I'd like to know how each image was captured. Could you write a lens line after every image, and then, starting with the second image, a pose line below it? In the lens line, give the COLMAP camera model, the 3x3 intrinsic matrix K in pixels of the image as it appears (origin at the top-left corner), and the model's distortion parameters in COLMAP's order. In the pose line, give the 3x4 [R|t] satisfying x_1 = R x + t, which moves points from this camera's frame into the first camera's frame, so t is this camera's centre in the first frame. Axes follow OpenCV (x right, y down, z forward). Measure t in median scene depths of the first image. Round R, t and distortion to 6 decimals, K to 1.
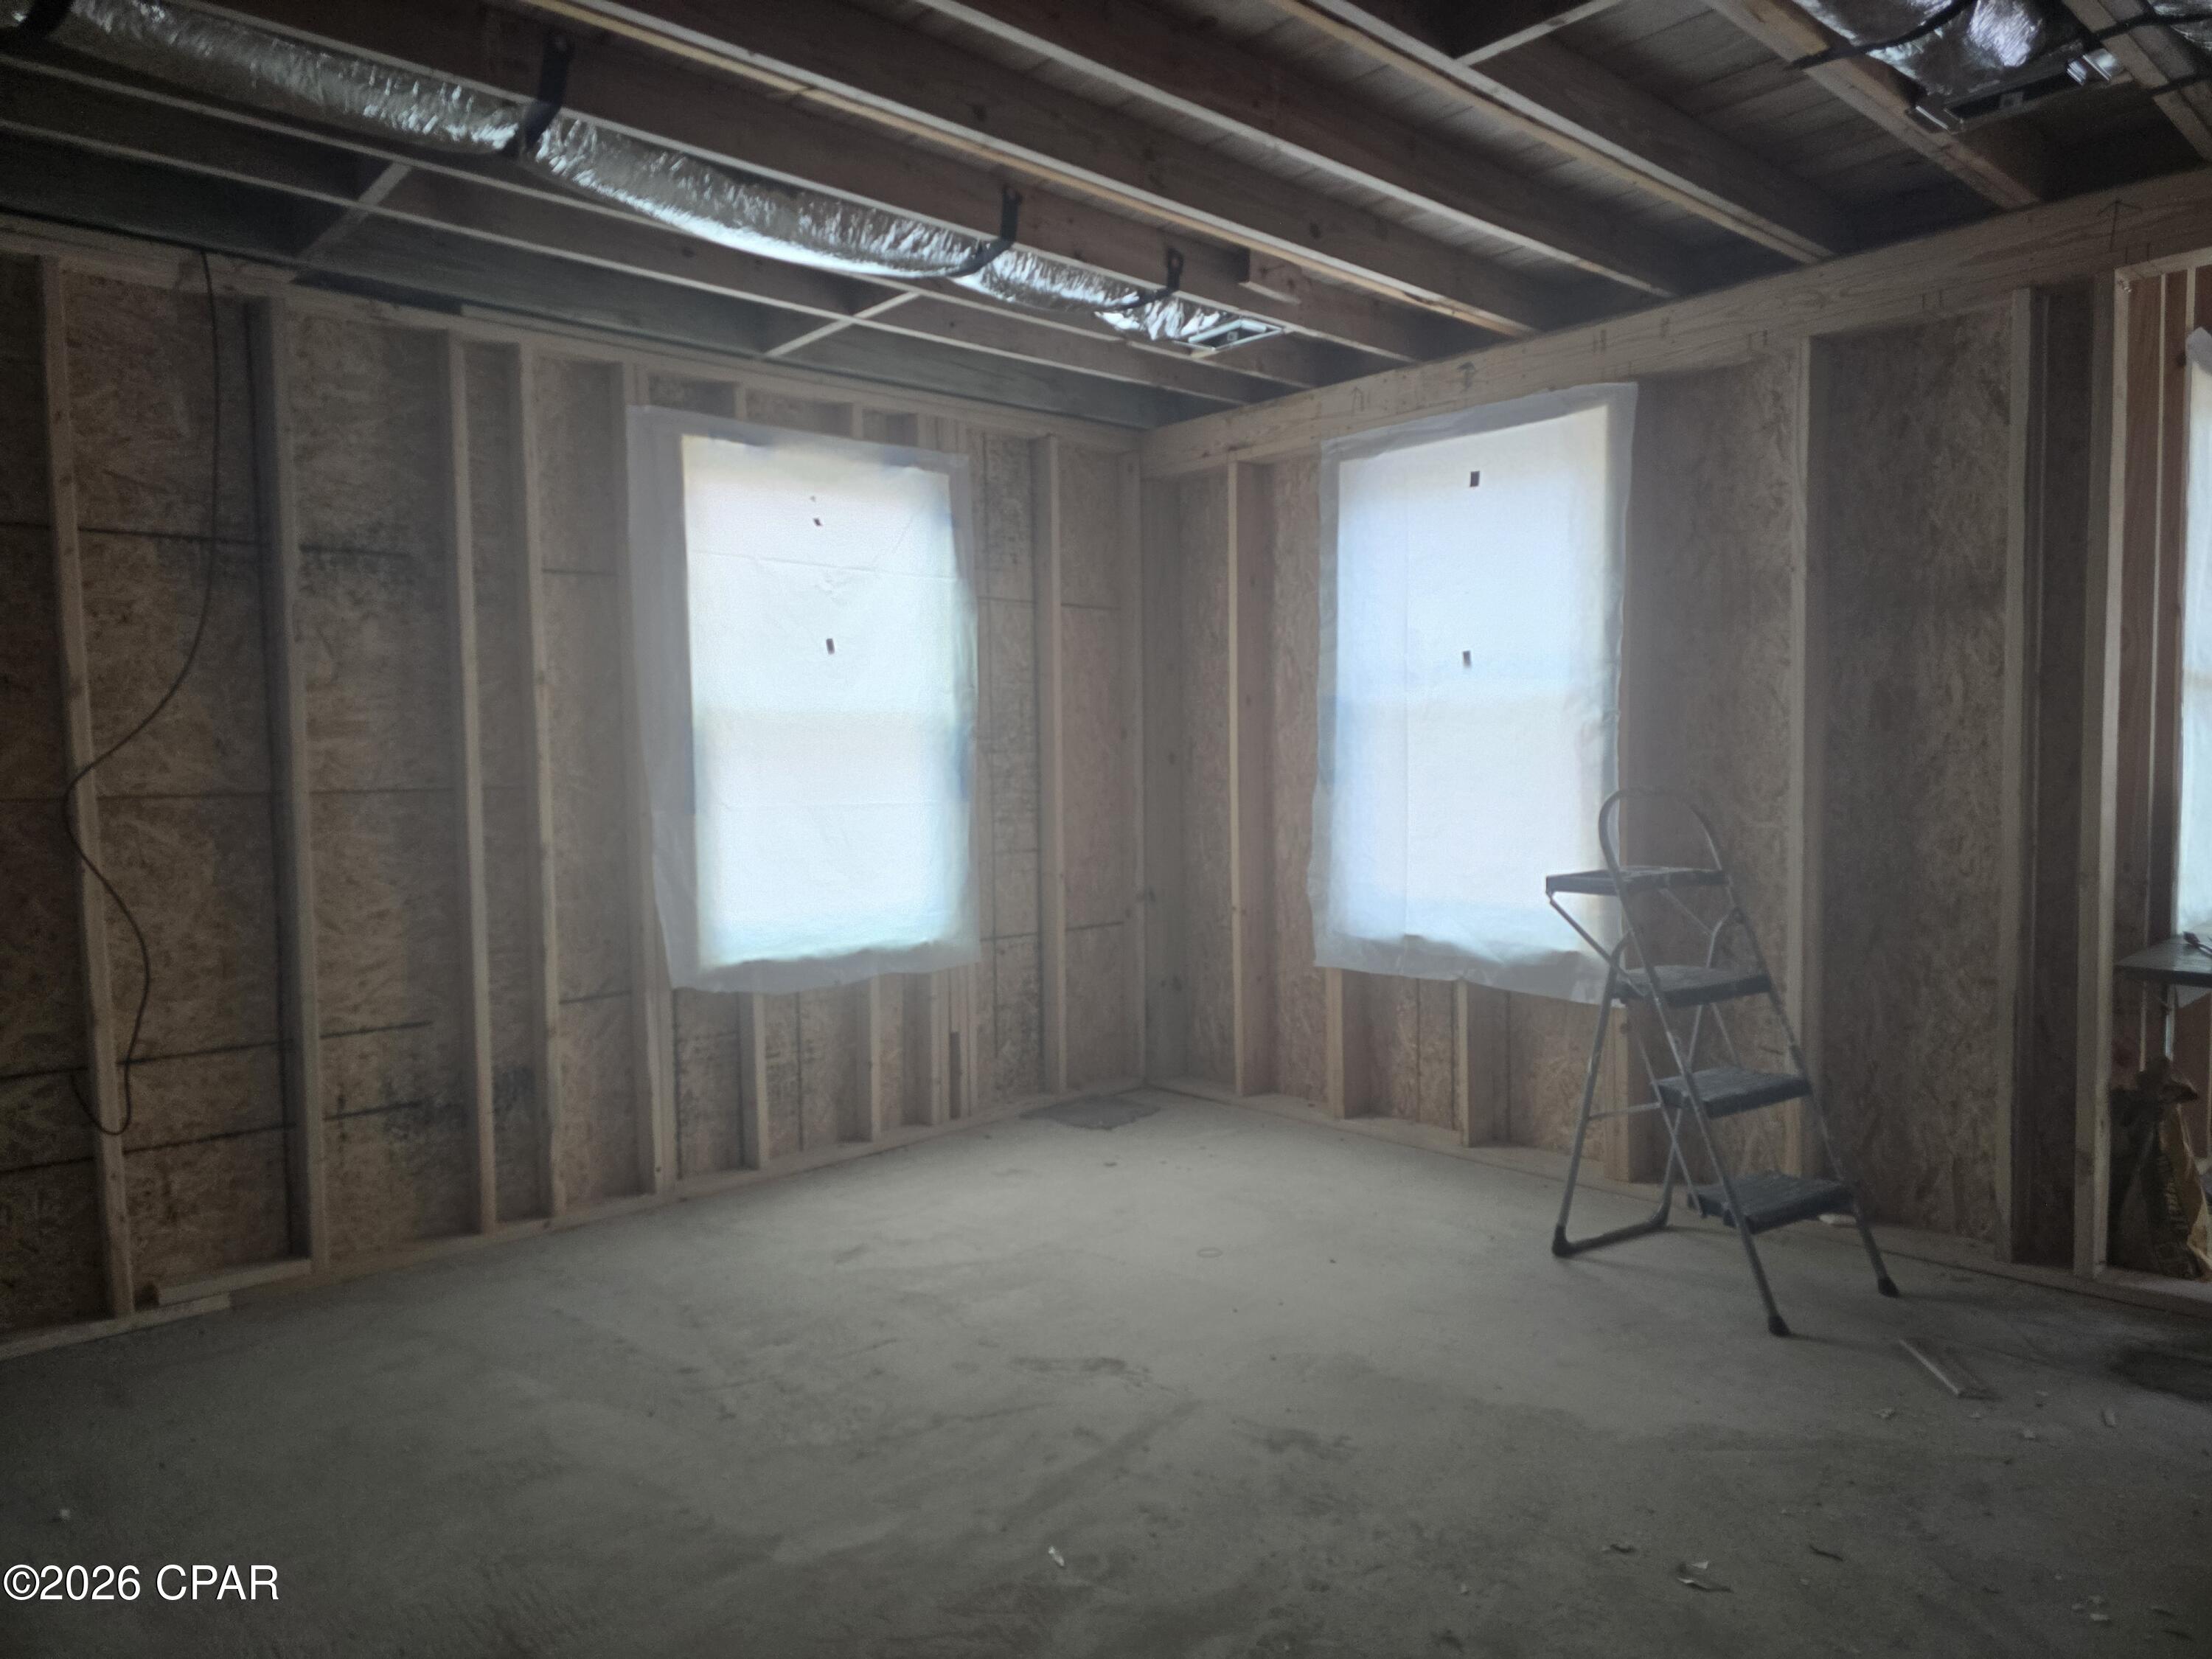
lens RADIAL K [[1495.1, 0, 1105.4], [0, 1495.1, 843.9], [0, 0, 1]] dist [0.040556, -0.032292]
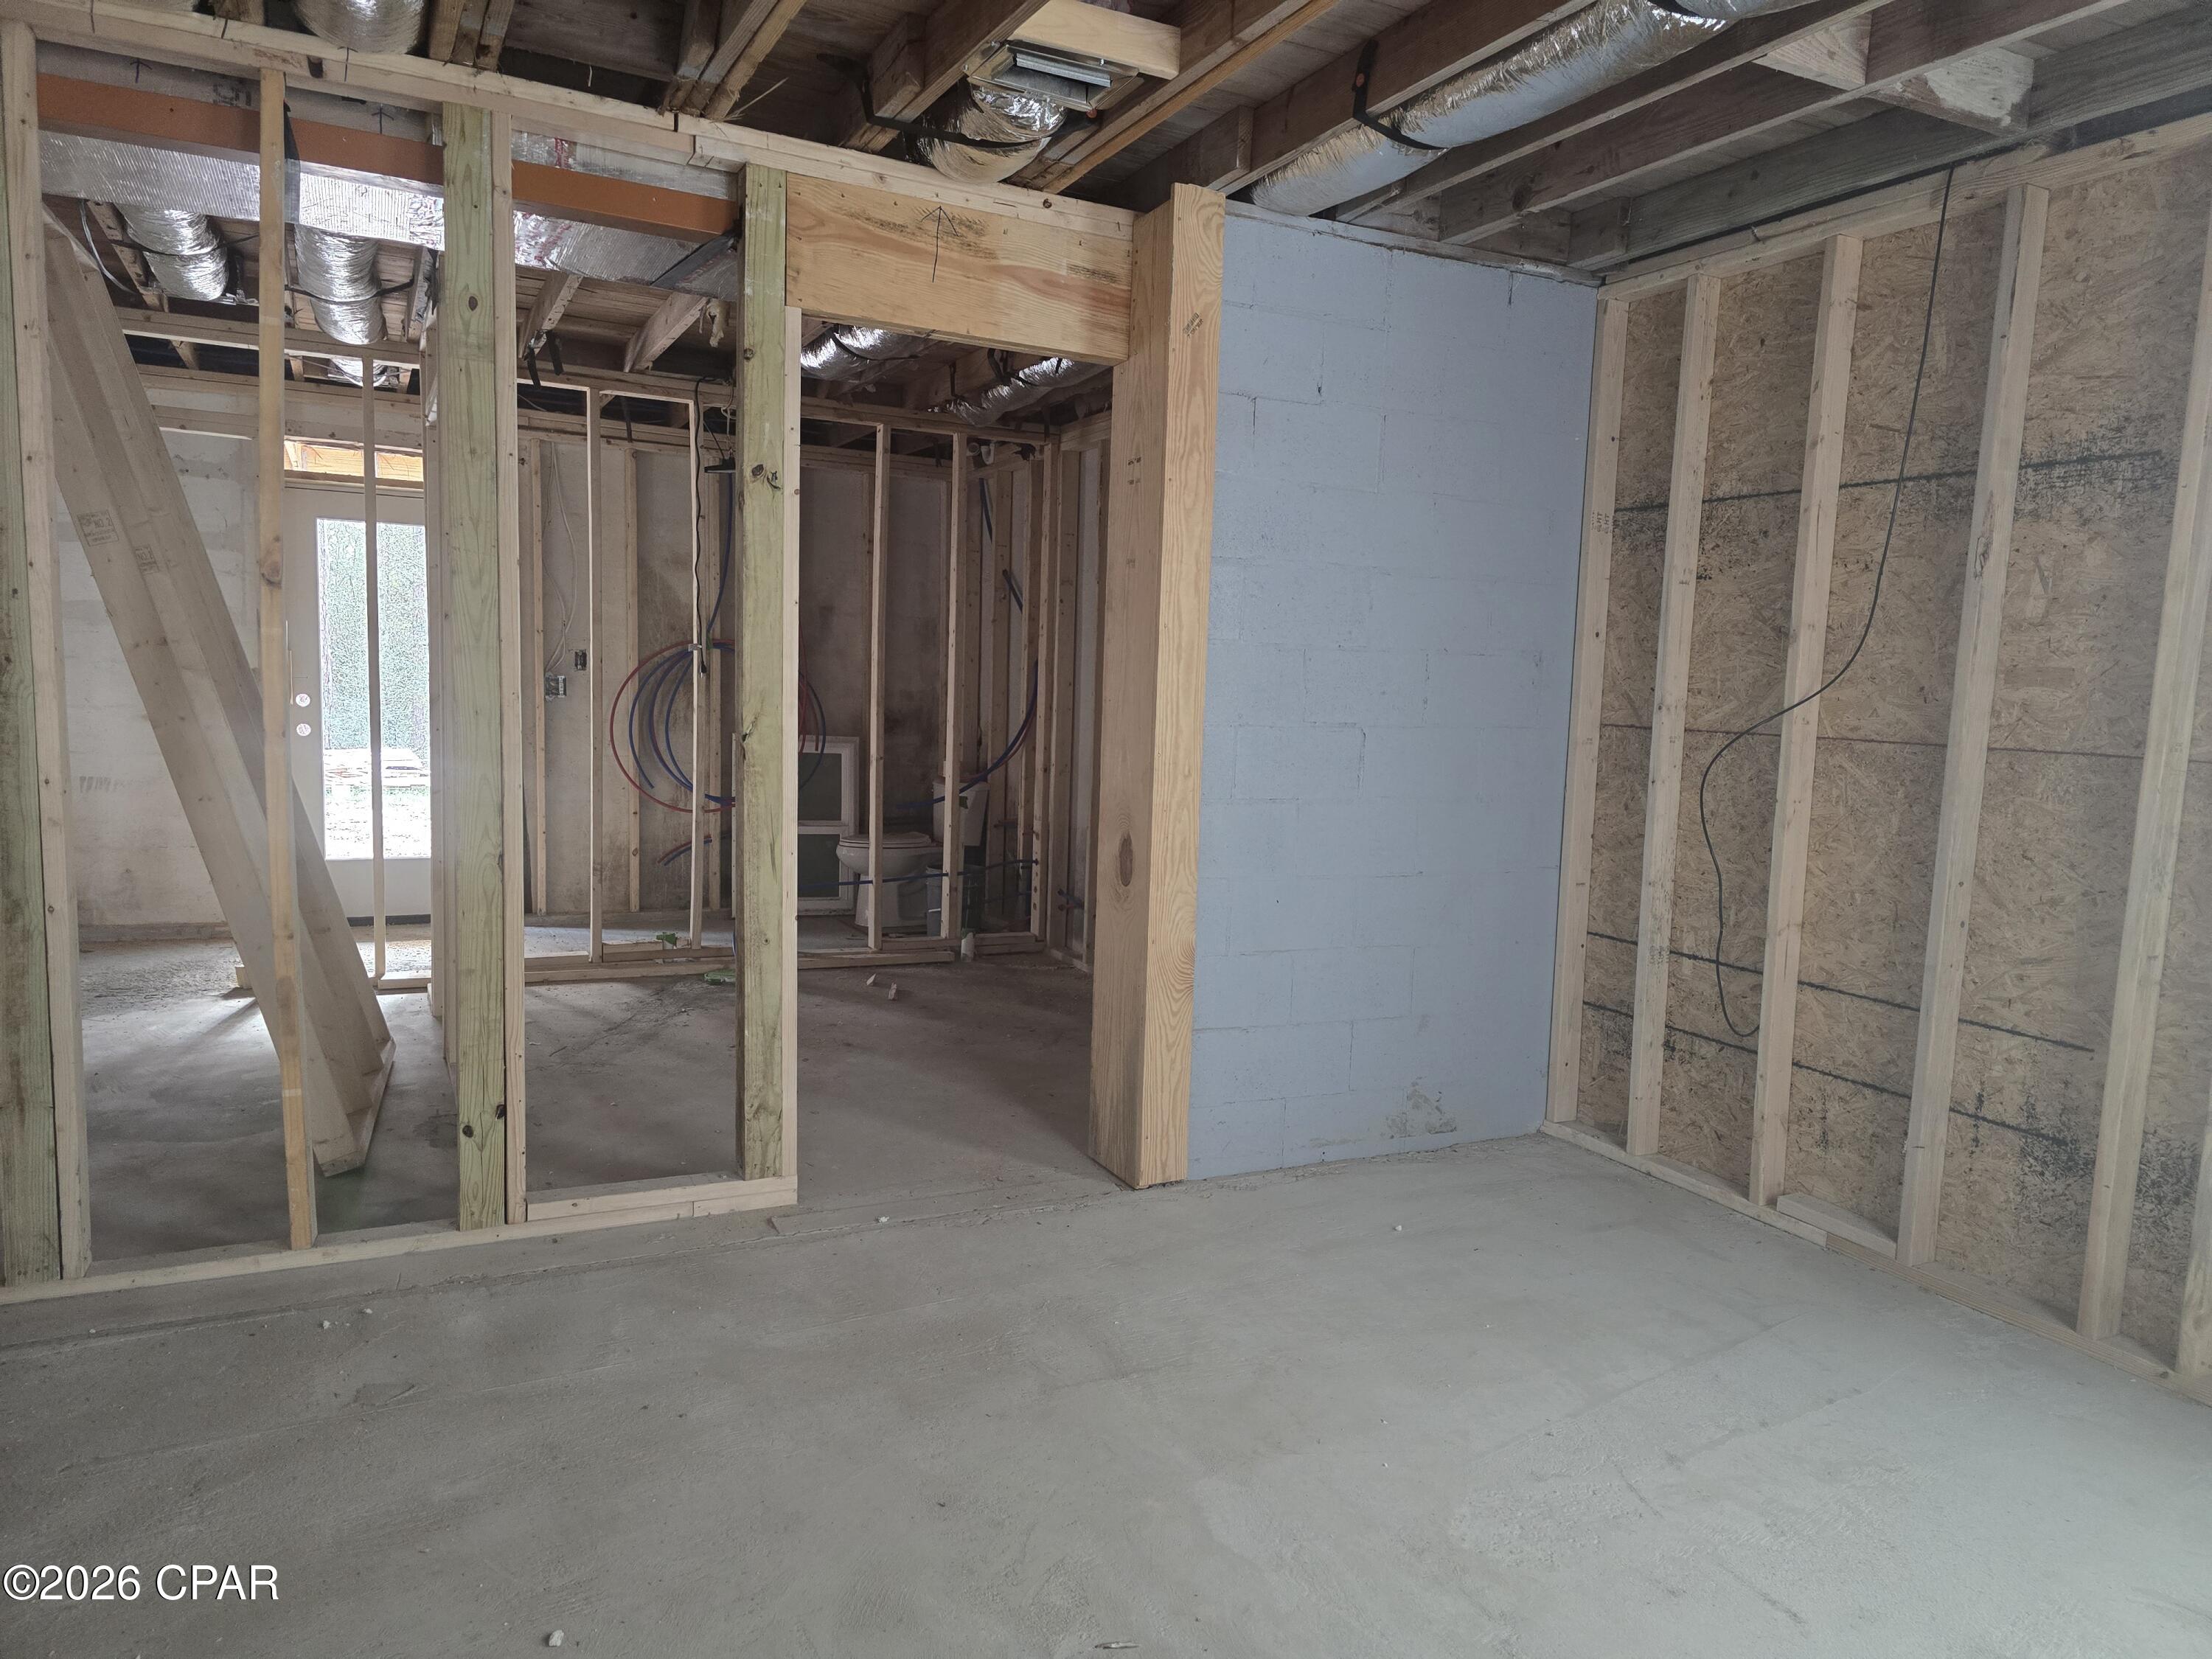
lens RADIAL K [[1495.1, 0, 1105.4], [0, 1495.1, 843.9], [0, 0, 1]] dist [0.040556, -0.032292]
pose [[-0.297793, 0.115224, -0.947651, 0.467626], [-0.085669, 0.985458, 0.146742, -0.063336], [0.950779, 0.124883, -0.283592, 0.754881]]
